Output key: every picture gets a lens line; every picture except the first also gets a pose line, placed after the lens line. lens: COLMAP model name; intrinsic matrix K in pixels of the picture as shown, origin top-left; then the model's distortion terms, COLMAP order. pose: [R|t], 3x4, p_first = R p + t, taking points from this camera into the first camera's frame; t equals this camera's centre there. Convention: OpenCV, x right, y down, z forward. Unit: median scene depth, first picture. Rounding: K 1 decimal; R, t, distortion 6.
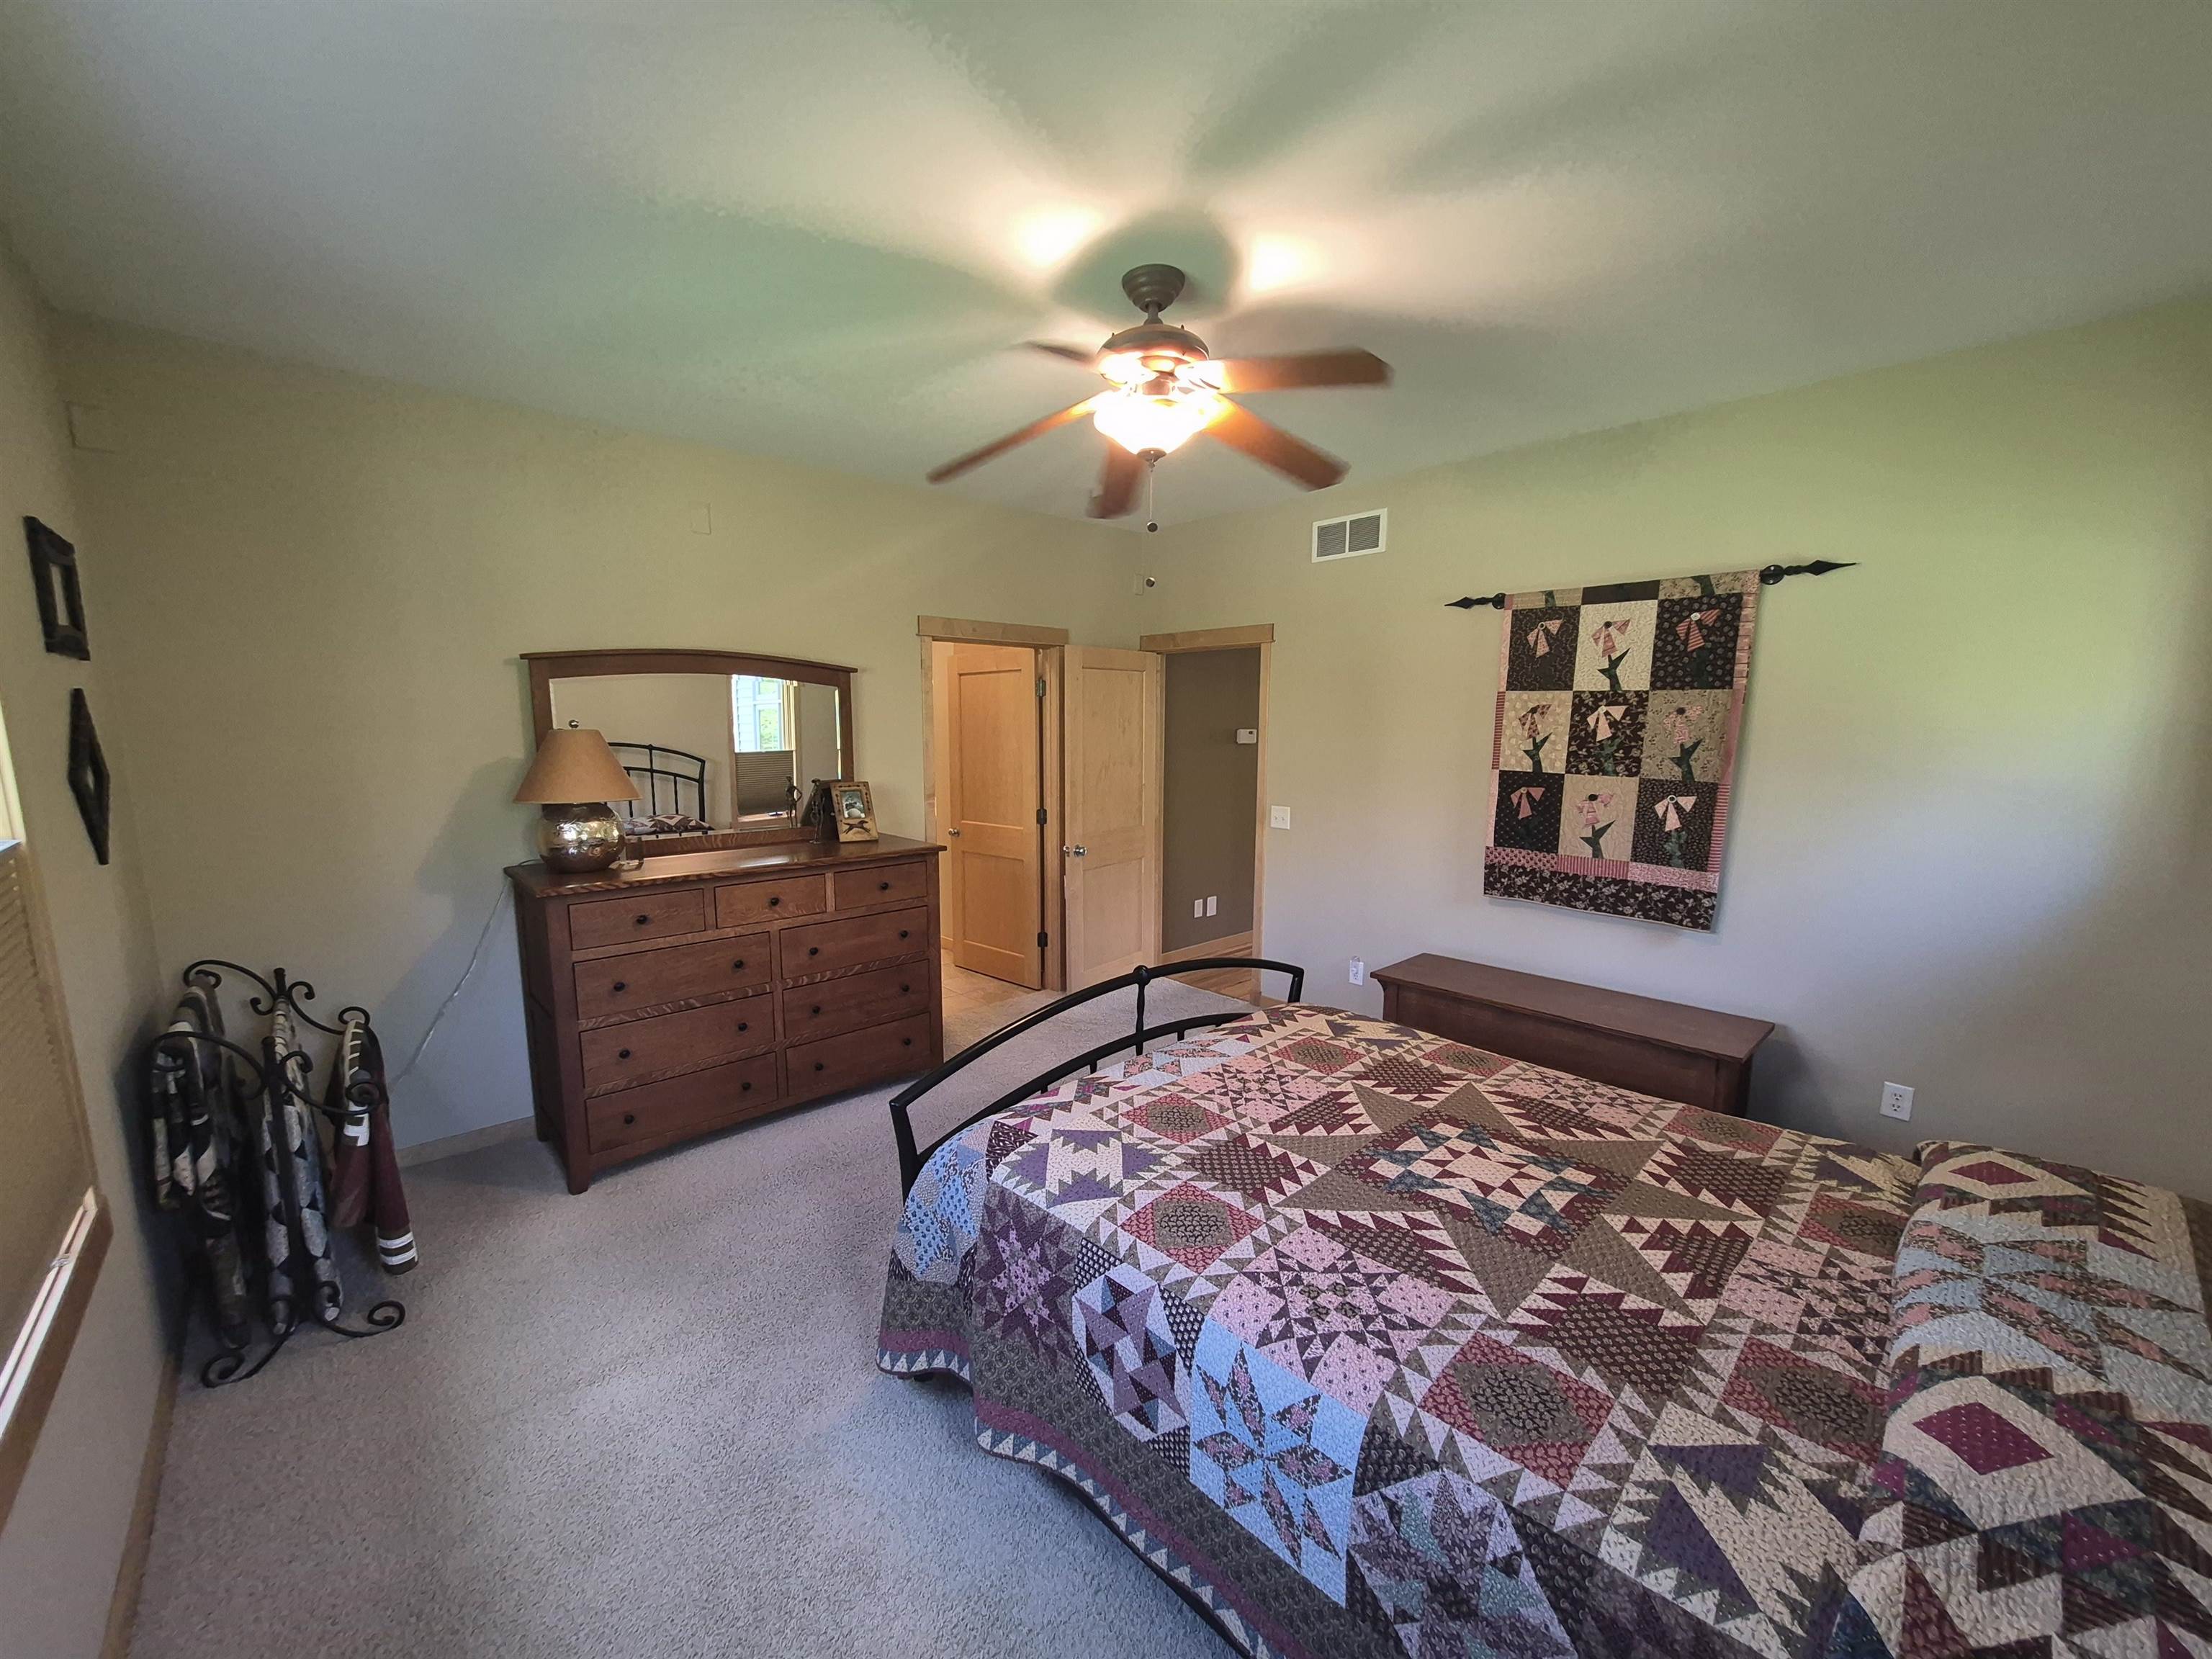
lens RADIAL K [[867.9, 0, 1088.0], [0, 867.9, 838.3], [0, 0, 1]] dist [0.005945, 0.000228]
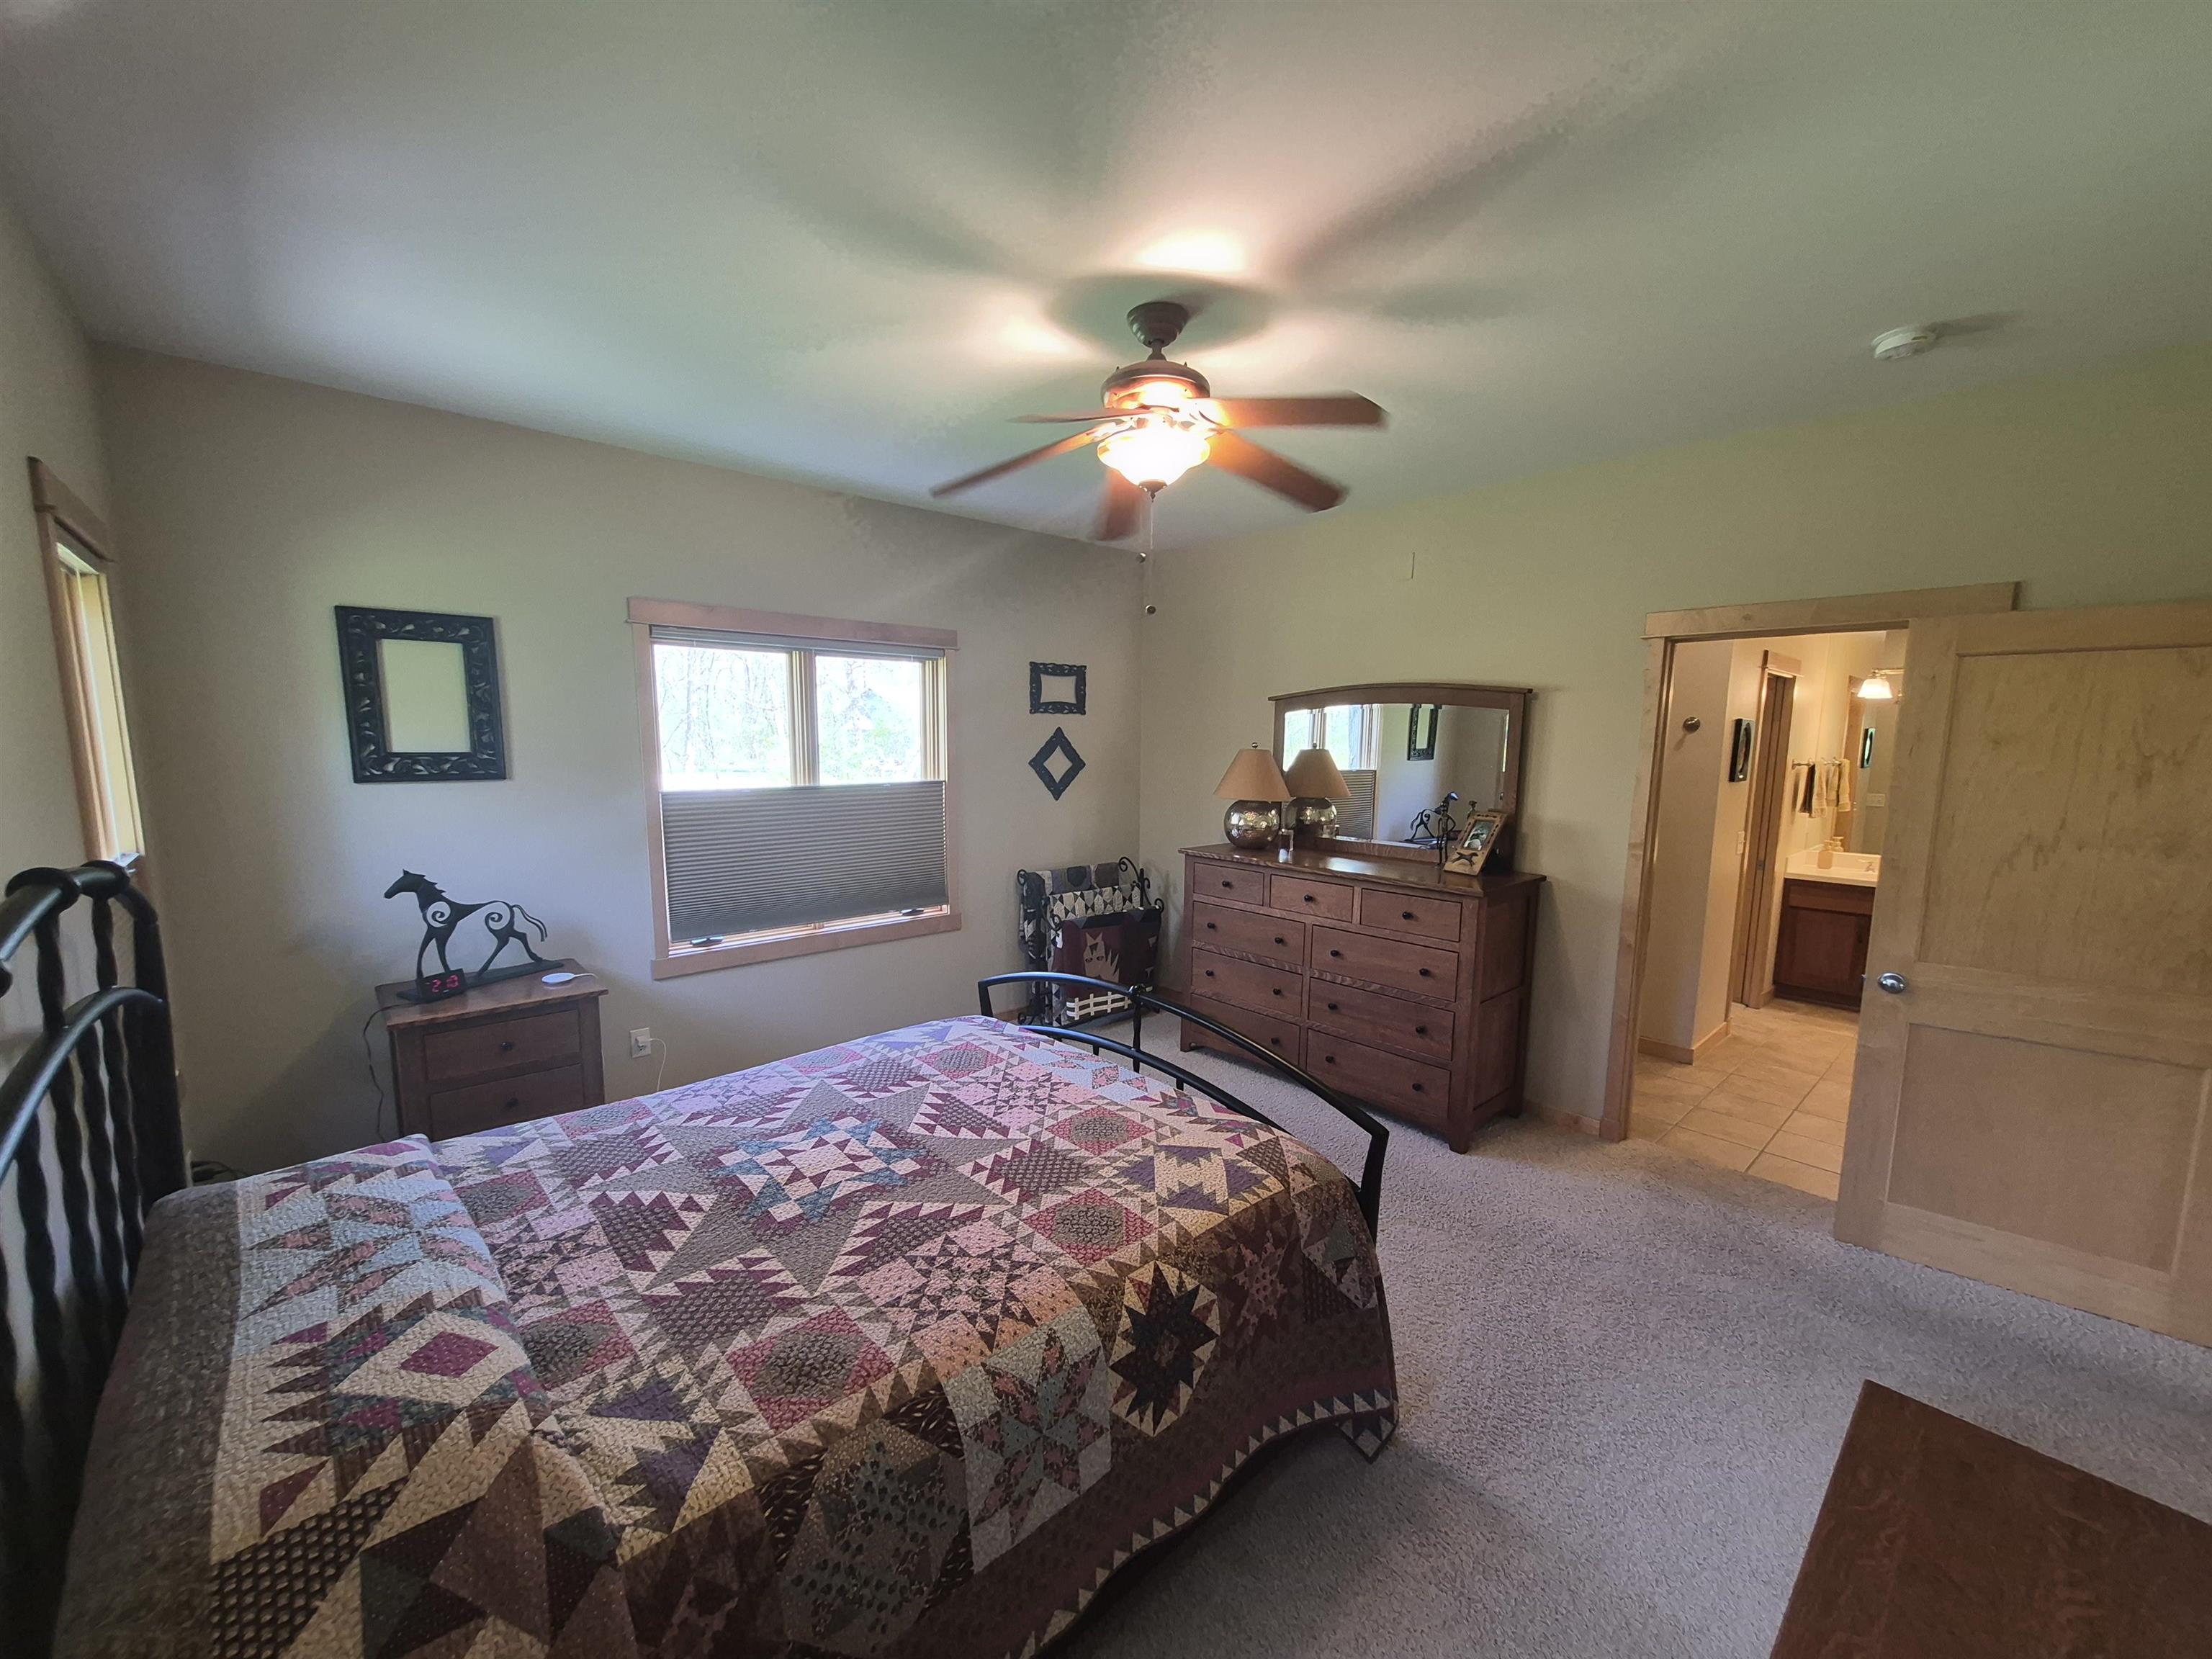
lens RADIAL K [[867.9, 0, 1086.4], [0, 867.9, 839.2], [0, 0, 1]] dist [0.005945, 0.000228]
pose [[-0.006253, 0.116219, -0.993204, 1.291975], [-0.143430, 0.982849, 0.115911, -0.160541], [0.989641, 0.143180, 0.010523, 1.102669]]
